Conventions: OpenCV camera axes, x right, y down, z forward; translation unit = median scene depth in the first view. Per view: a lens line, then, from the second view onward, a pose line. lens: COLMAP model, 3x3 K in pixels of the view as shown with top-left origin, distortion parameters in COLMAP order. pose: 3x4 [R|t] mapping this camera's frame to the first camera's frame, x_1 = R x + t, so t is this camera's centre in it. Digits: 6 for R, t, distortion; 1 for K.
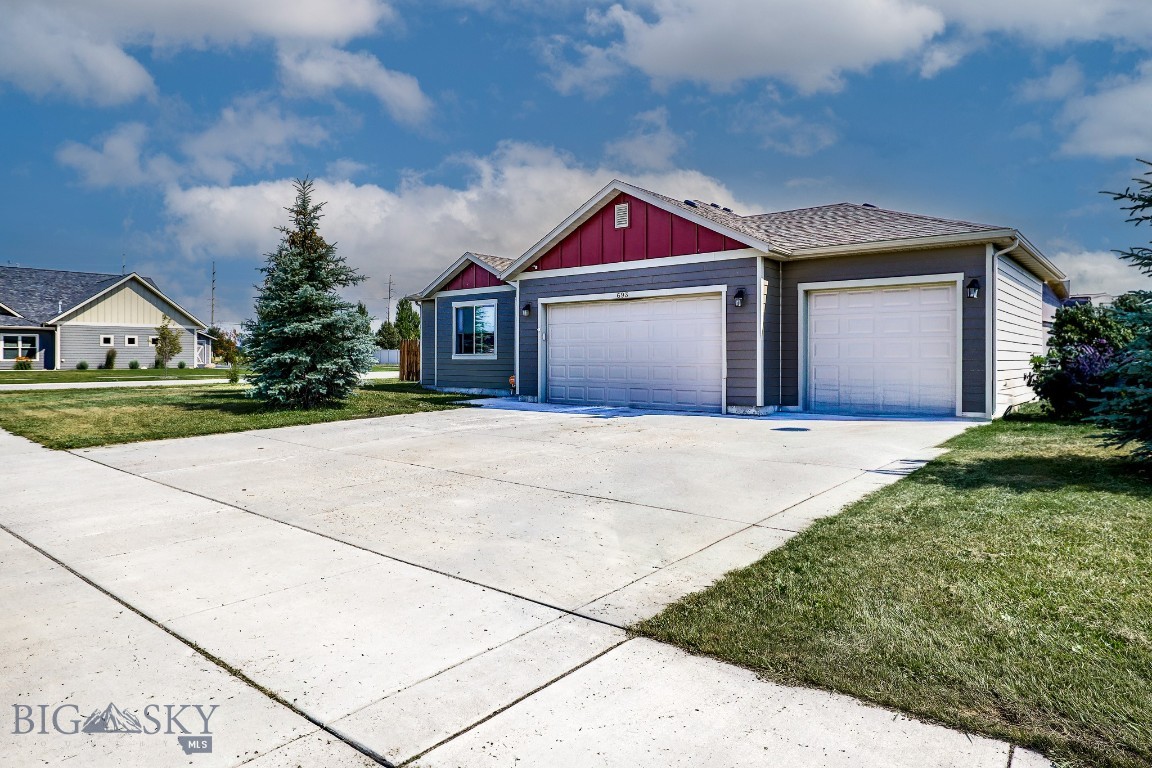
lens RADIAL K [[681.8, 0, 576.2], [0, 681.8, 357.3], [0, 0, 1]] dist [-0.000351, -0.000079]
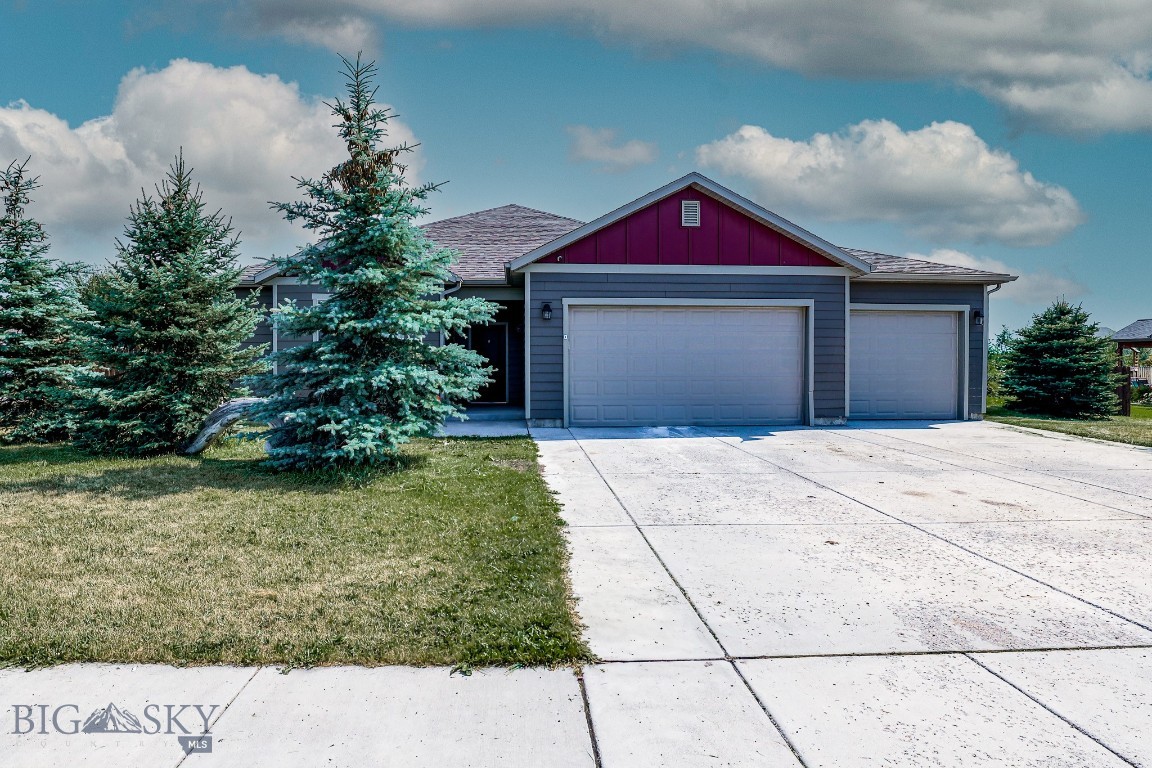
lens RADIAL K [[502.4, 0, 576.4], [0, 502.4, 369.2], [0, 0, 1]] dist [0.000126, 0.000019]
pose [[0.731445, -0.007309, 0.681861, -0.492855], [0.002737, 0.999966, 0.007782, -0.007951], [-0.681895, -0.003826, 0.731440, 0.615381]]
